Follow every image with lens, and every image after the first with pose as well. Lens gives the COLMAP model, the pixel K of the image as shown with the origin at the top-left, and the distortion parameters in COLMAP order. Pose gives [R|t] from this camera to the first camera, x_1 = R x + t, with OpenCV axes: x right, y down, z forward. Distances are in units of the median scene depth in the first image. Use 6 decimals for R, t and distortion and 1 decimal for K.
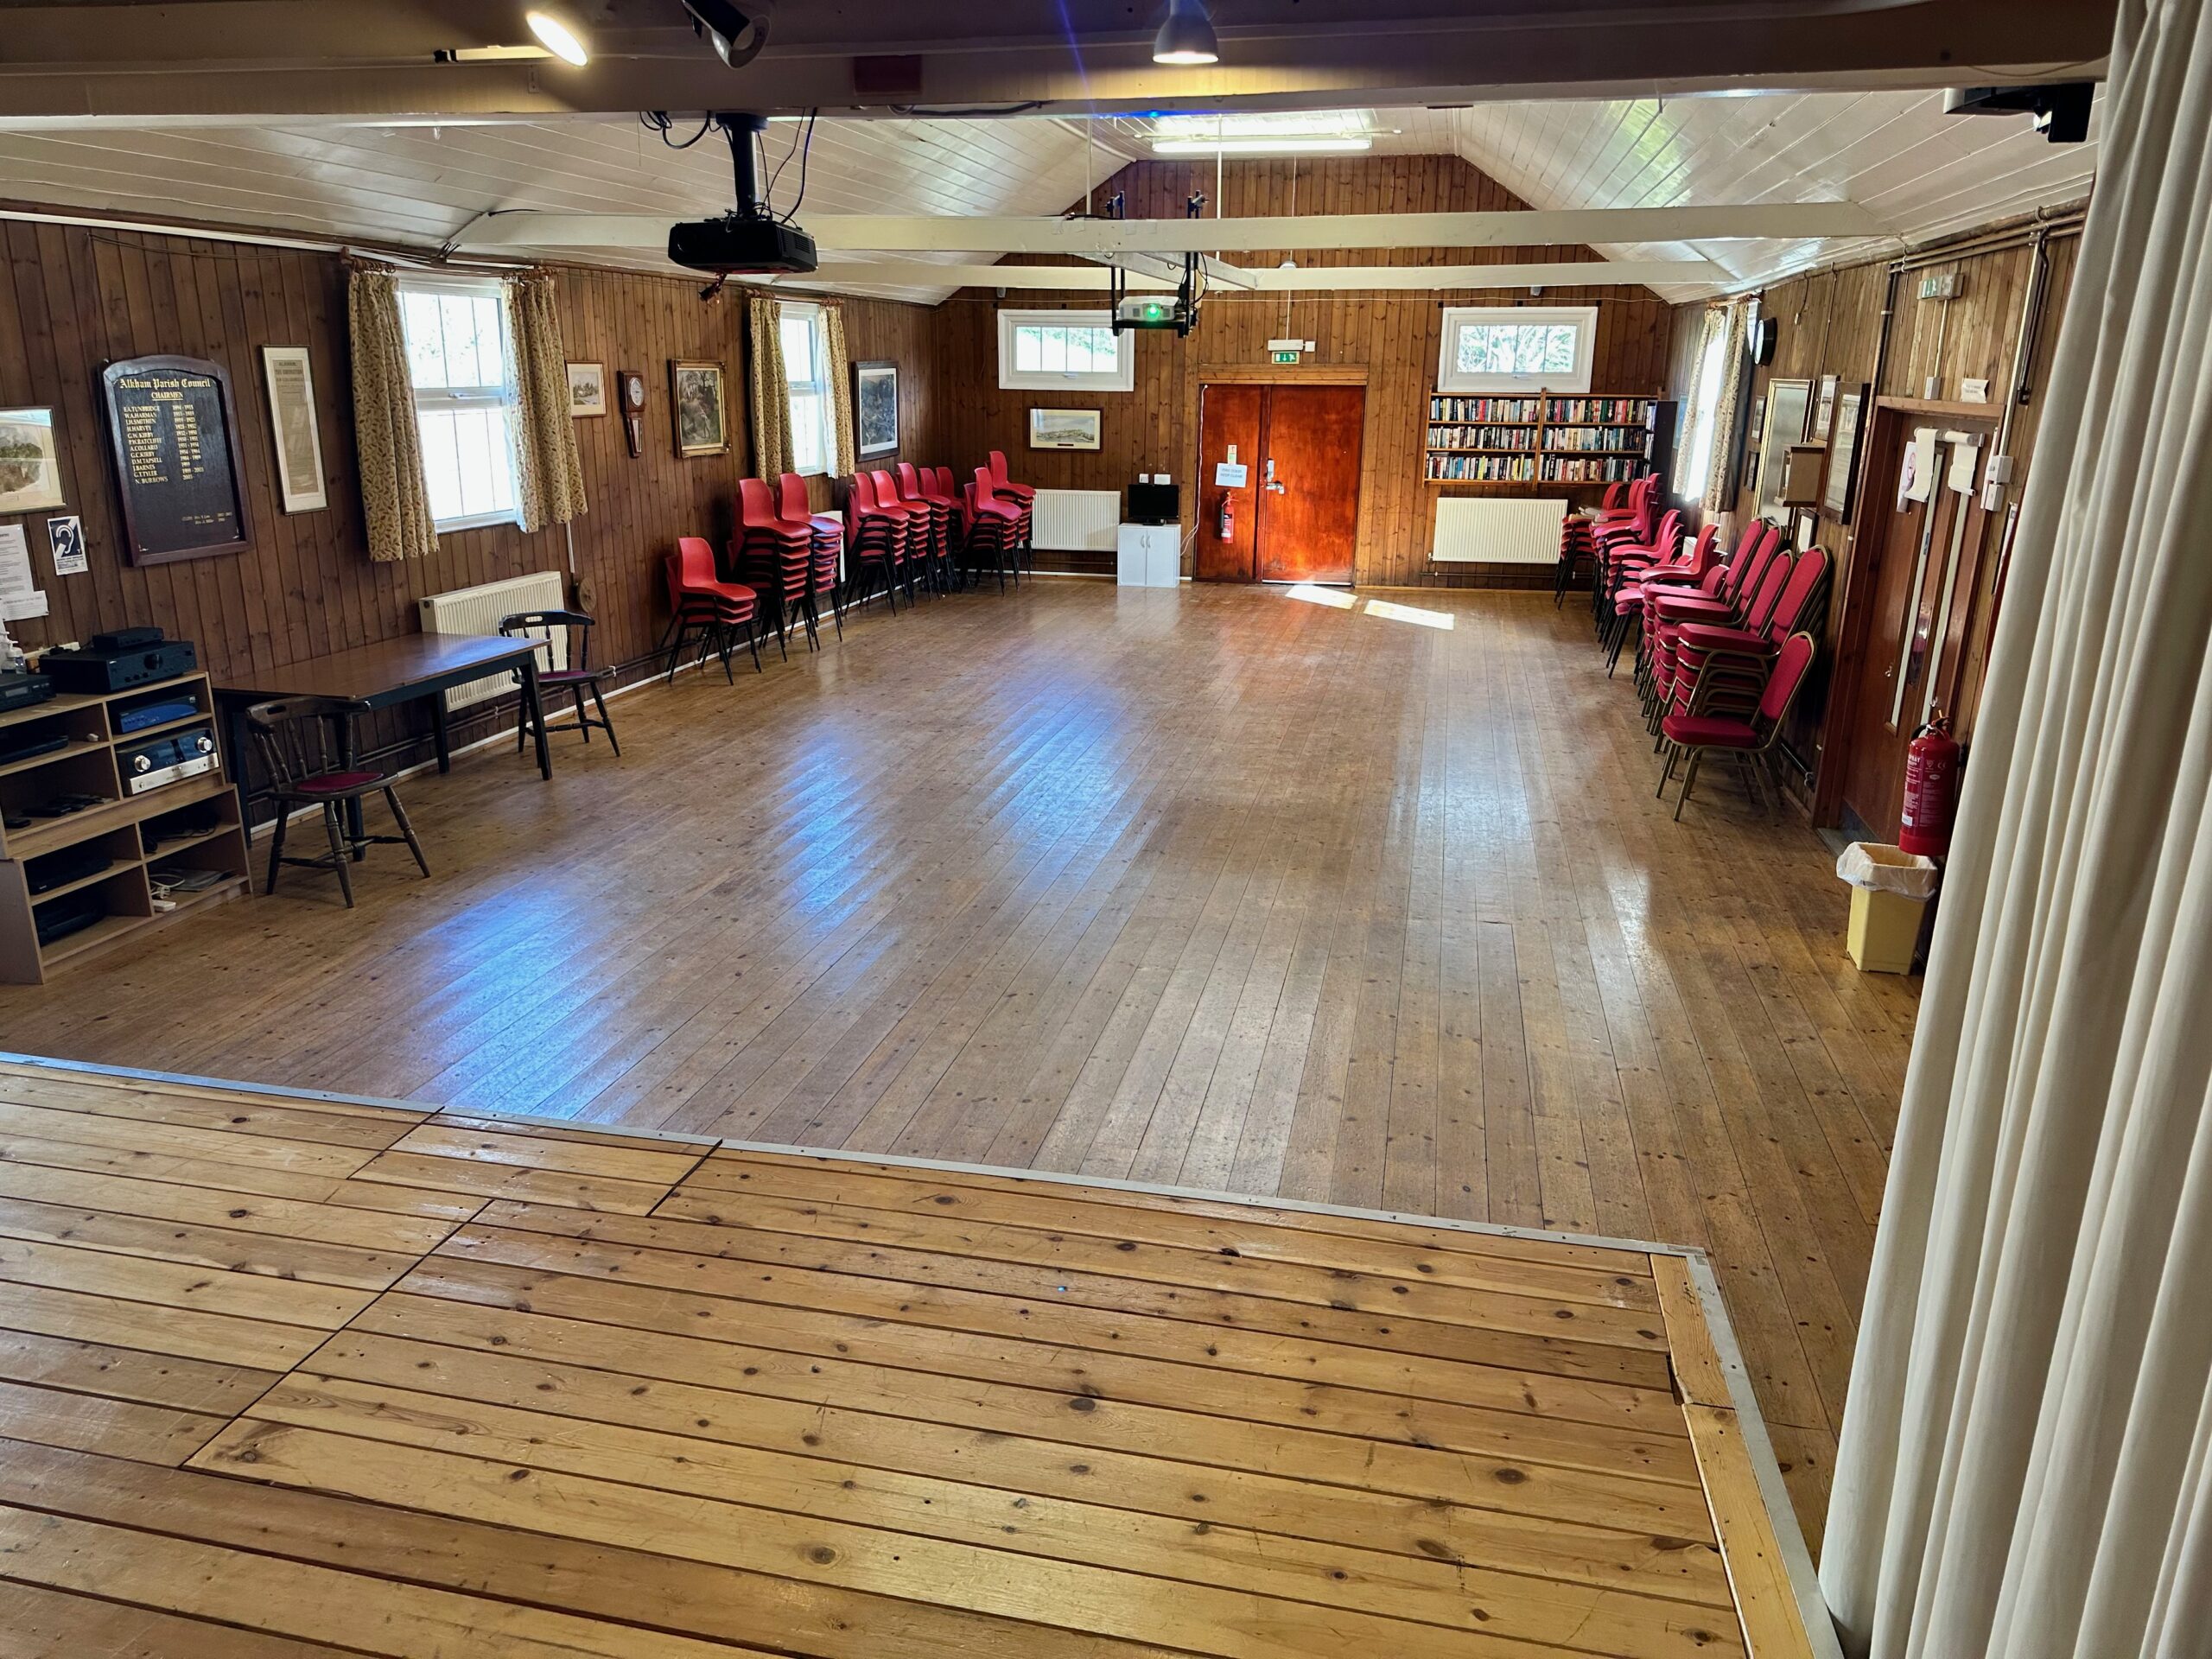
lens RADIAL K [[1542.3, 0, 1099.2], [0, 1542.3, 830.2], [0, 0, 1]] dist [0.153430, -0.260186]
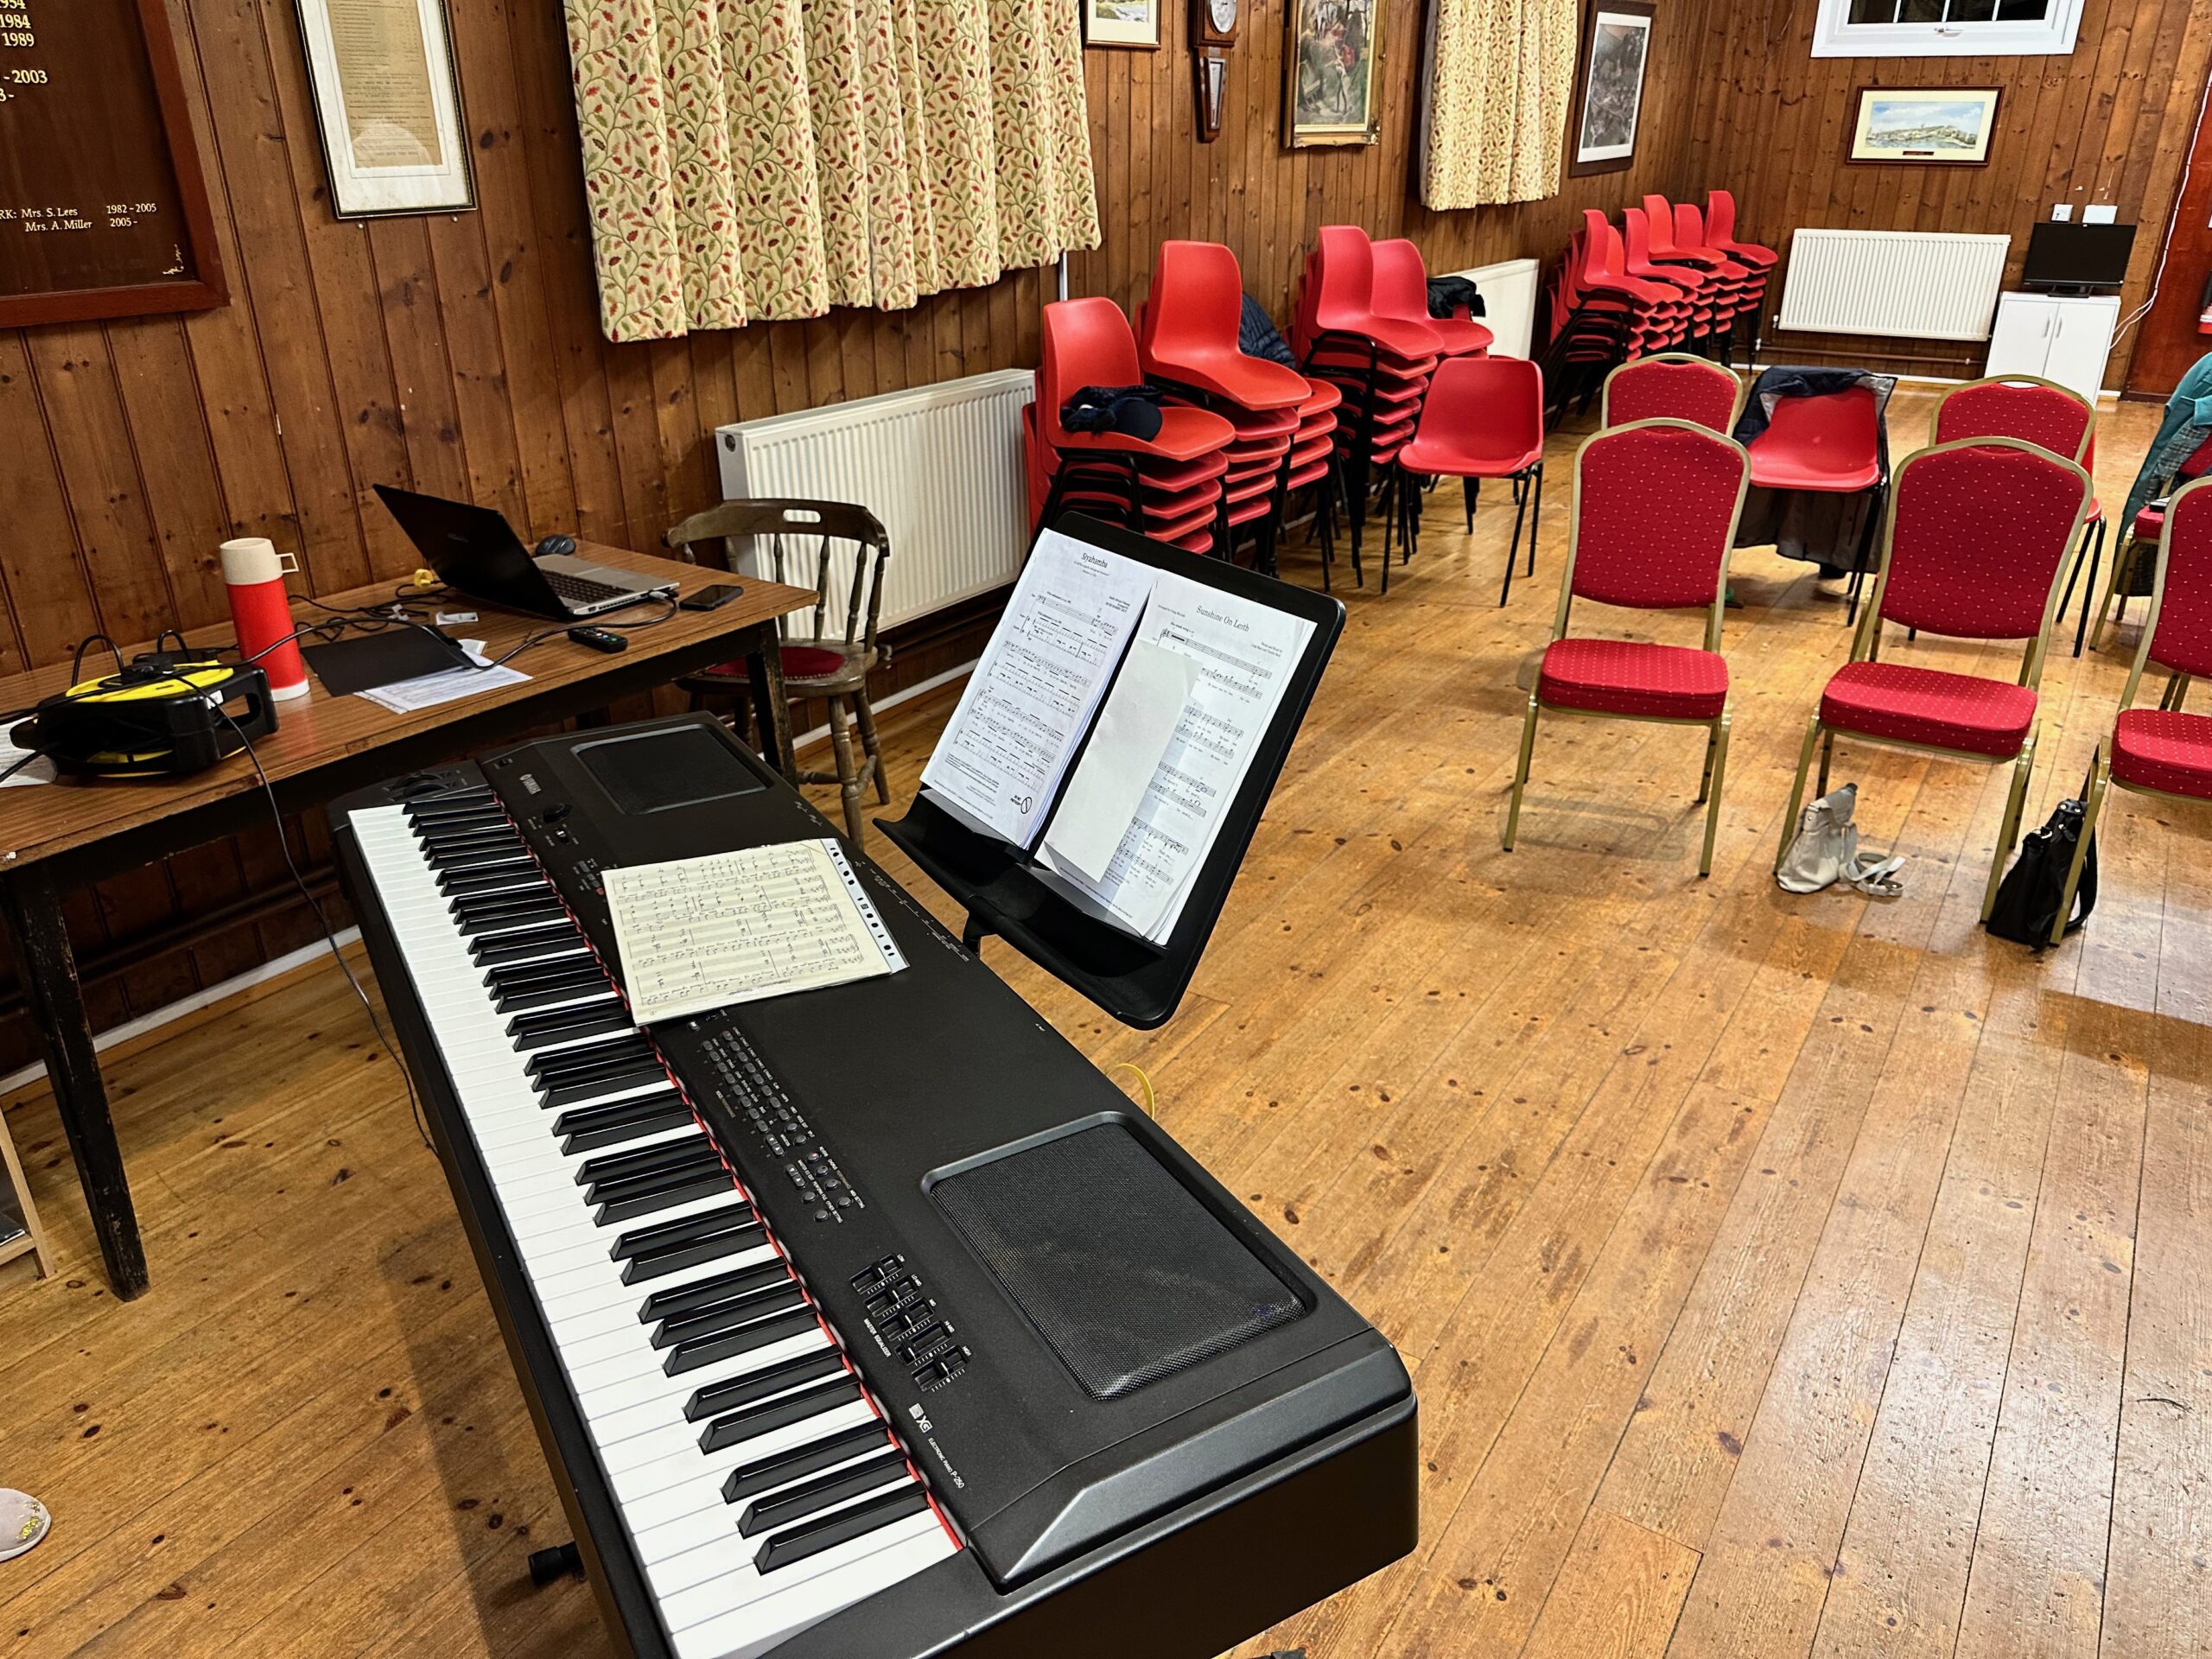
lens RADIAL K [[1572.9, 0, 1093.4], [0, 1572.9, 829.7], [0, 0, 1]] dist [0.058069, -0.074869]
pose [[0.936212, 0.132388, -0.325546, -0.090276], [-0.088668, 0.985346, 0.145710, -0.060023], [0.340066, -0.107550, 0.934231, 0.328116]]
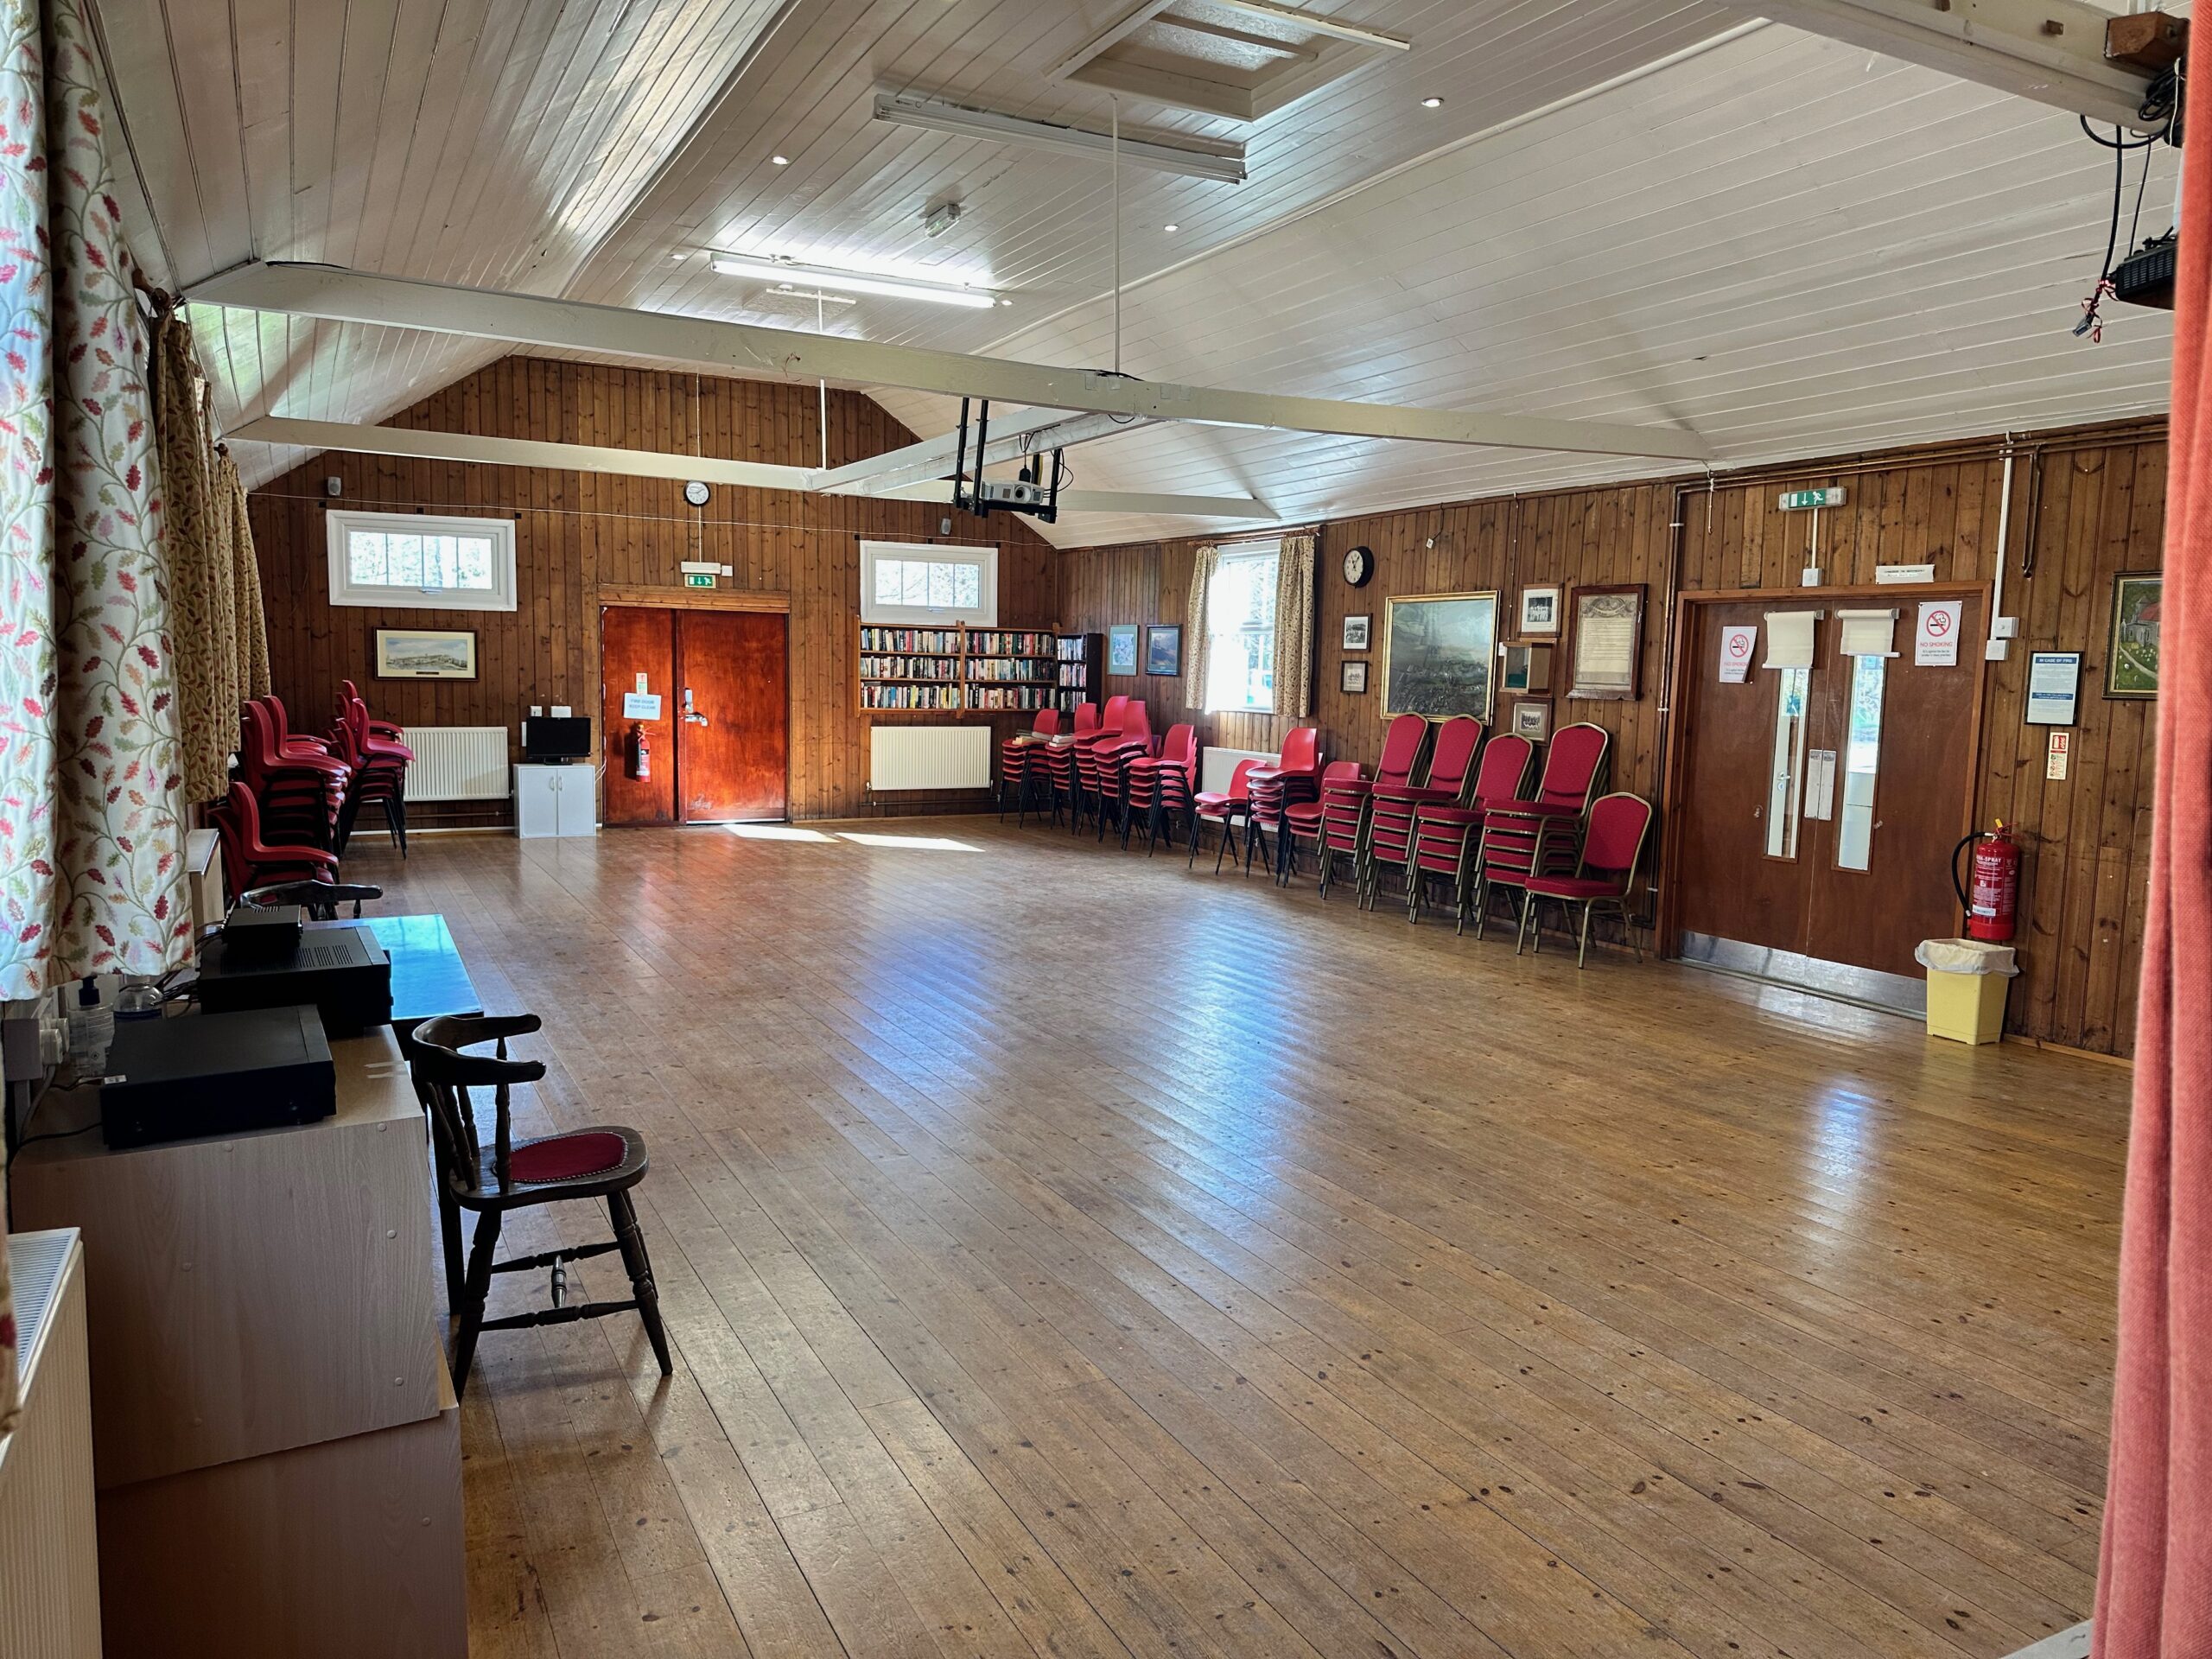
lens RADIAL K [[1540.6, 0, 1123.8], [0, 1540.6, 818.8], [0, 0, 1]] dist [0.189541, -0.361273]
pose [[0.762371, -0.061821, 0.644180, -0.296520], [0.173882, 0.978389, -0.111891, -0.021952], [-0.623342, 0.197314, 0.756645, 0.187025]]
